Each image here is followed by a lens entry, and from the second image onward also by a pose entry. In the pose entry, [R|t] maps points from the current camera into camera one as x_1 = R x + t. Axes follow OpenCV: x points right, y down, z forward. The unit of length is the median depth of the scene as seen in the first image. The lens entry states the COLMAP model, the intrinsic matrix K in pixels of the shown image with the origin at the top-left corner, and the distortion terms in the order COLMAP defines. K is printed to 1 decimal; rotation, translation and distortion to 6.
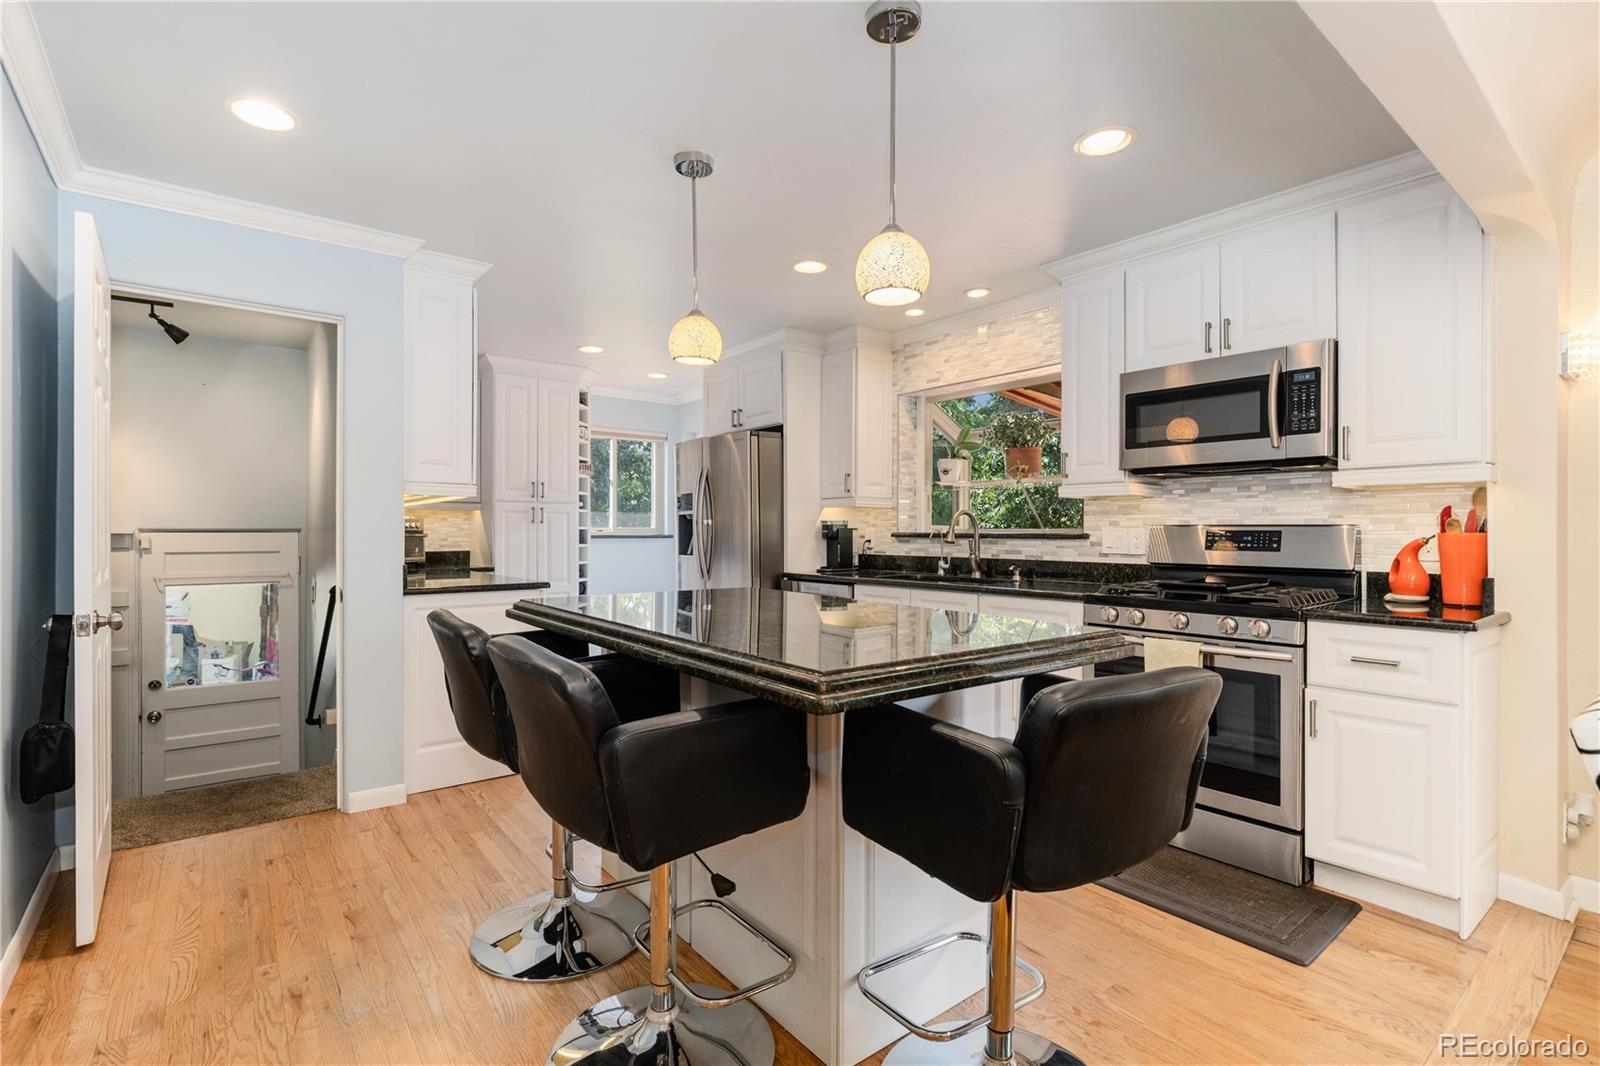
lens RADIAL K [[750.6, 0, 789.6], [0, 750.6, 532.5], [0, 0, 1]] dist [0.001533, 0.000286]
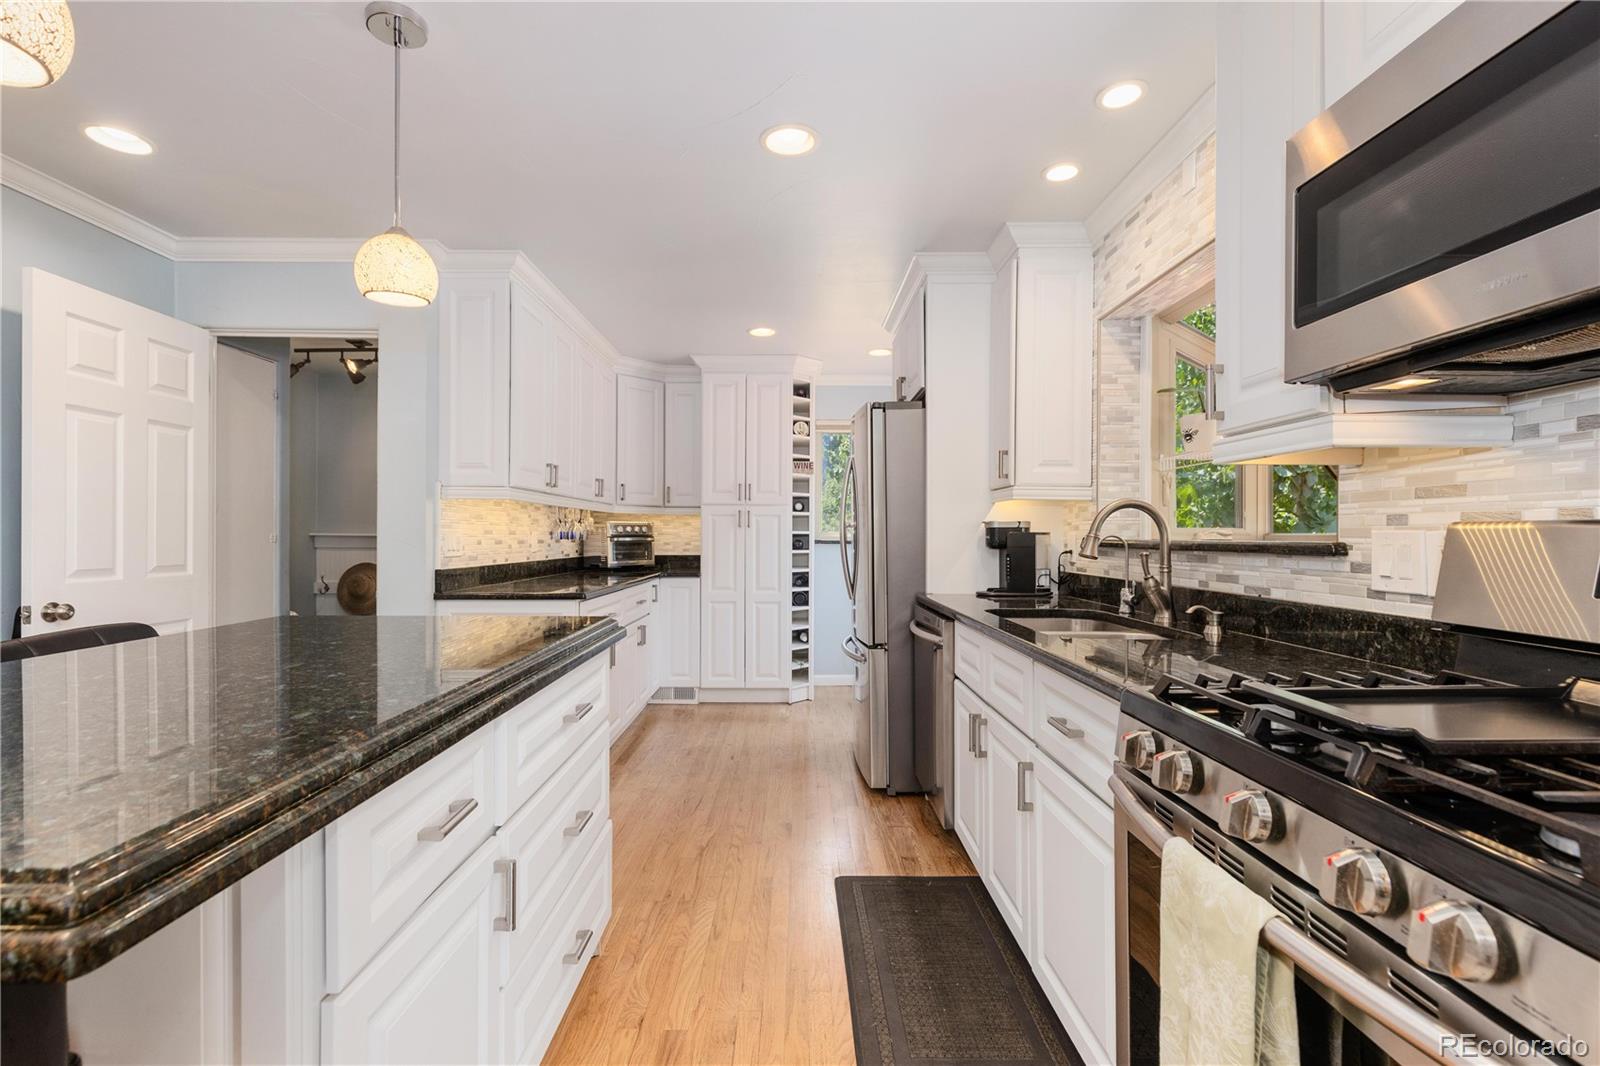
lens RADIAL K [[731.2, 0, 782.3], [0, 731.2, 537.2], [0, 0, 1]] dist [0.007838, -0.001933]
pose [[0.783237, 0.004205, -0.621709, 0.365294], [-0.004873, 0.999988, 0.000624, -0.000916], [0.621704, 0.002540, 0.783248, 0.411337]]
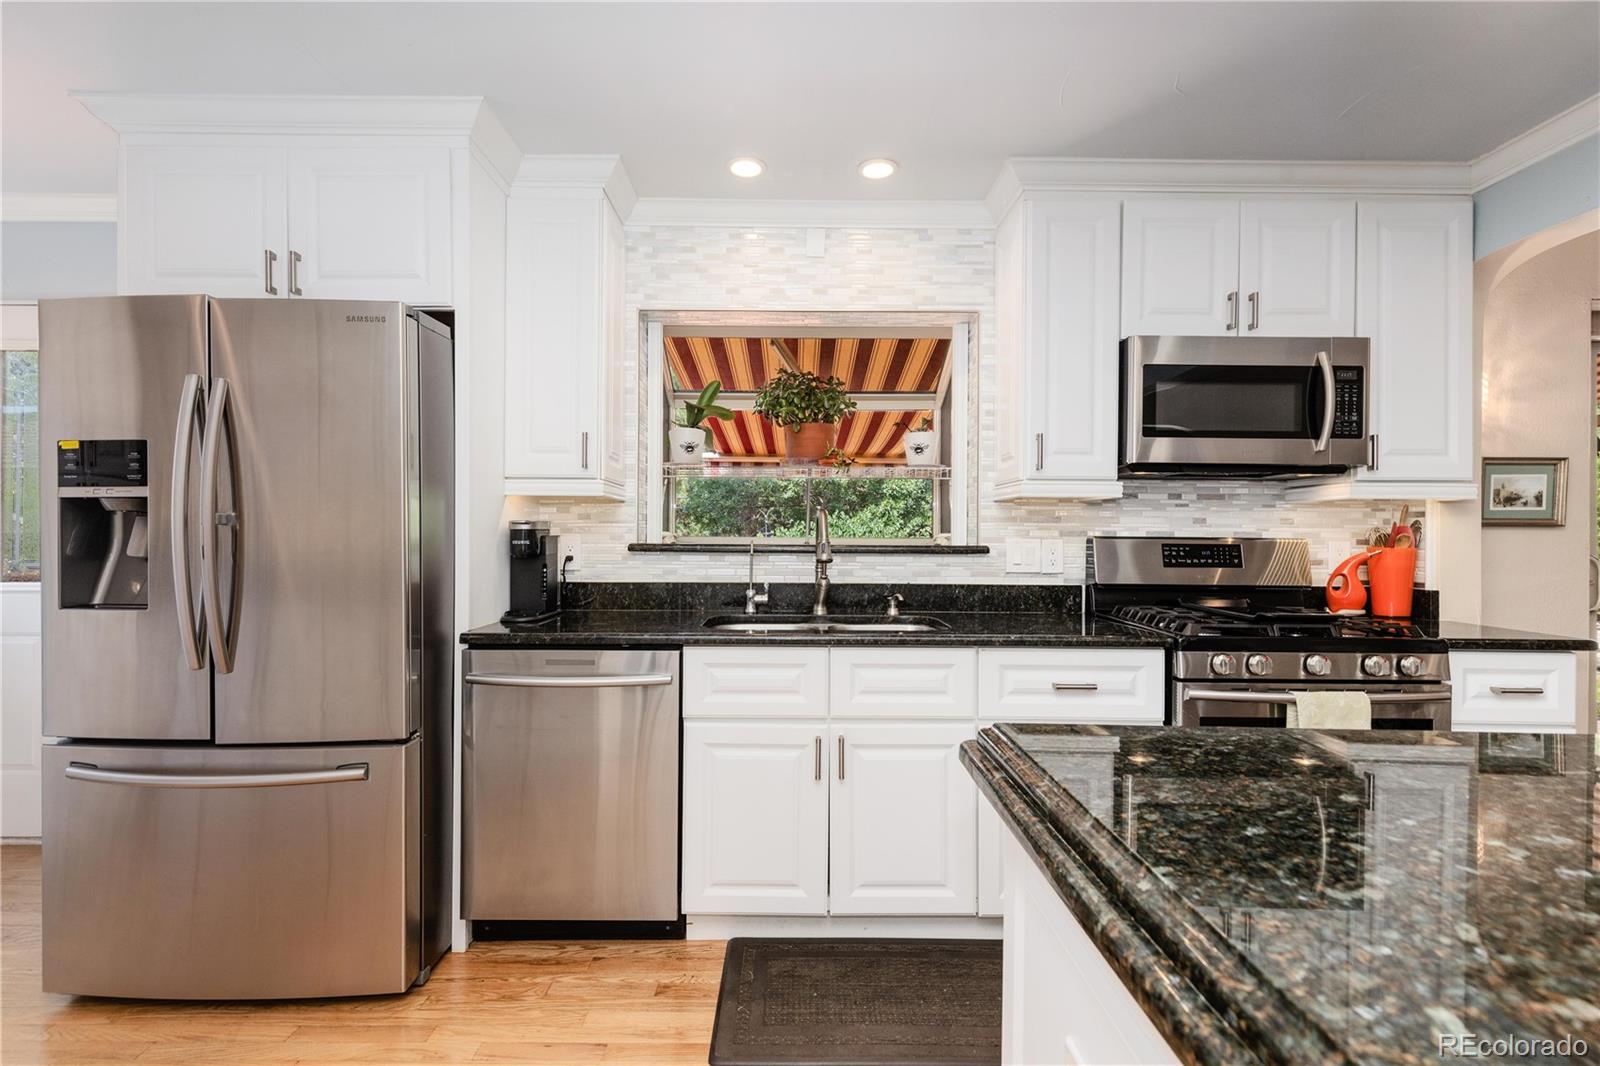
lens RADIAL K [[731.2, 0, 787.9], [0, 731.2, 532.2], [0, 0, 1]] dist [0.007838, -0.001933]
pose [[0.614608, 0.006482, 0.788806, -0.269108], [-0.005552, 0.999977, -0.003892, -0.007893], [-0.788813, -0.001987, 0.614630, 0.637402]]
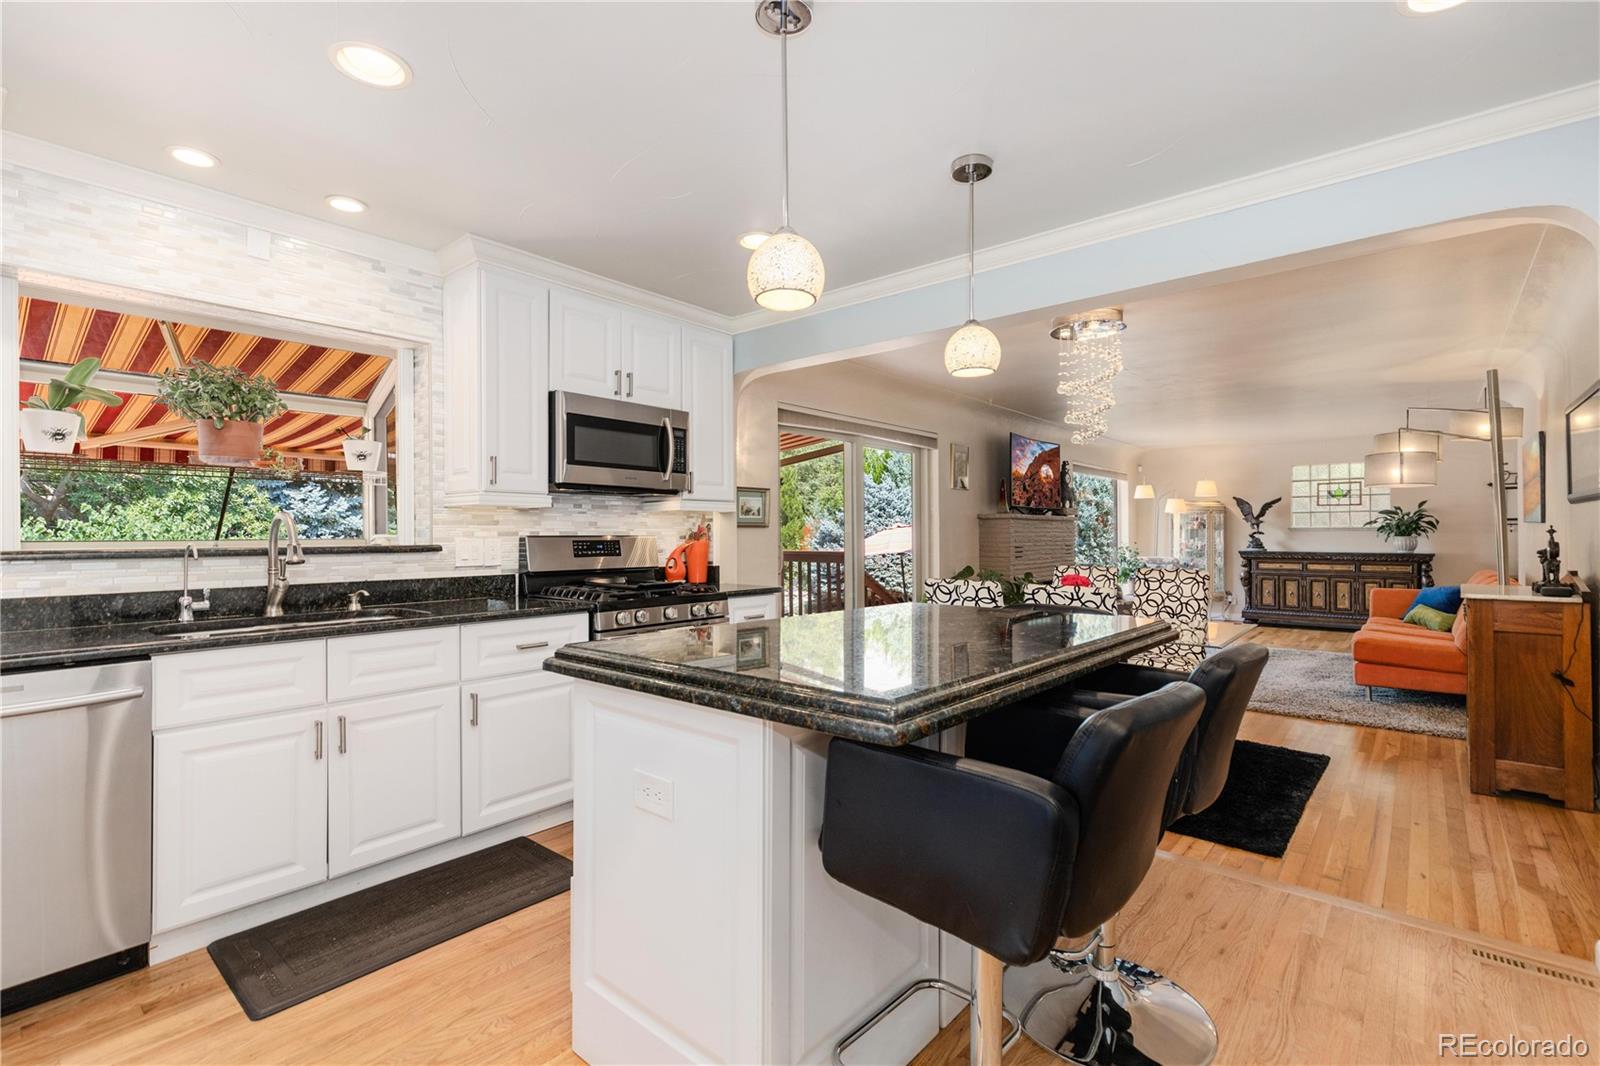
lens RADIAL K [[731.2, 0, 796.1], [0, 731.2, 531.3], [0, 0, 1]] dist [0.007838, -0.001933]
pose [[-0.199263, 0.002791, 0.979942, -0.476092], [0.004722, 0.999987, -0.001888, -0.010213], [-0.979935, 0.004251, -0.199274, 0.683788]]
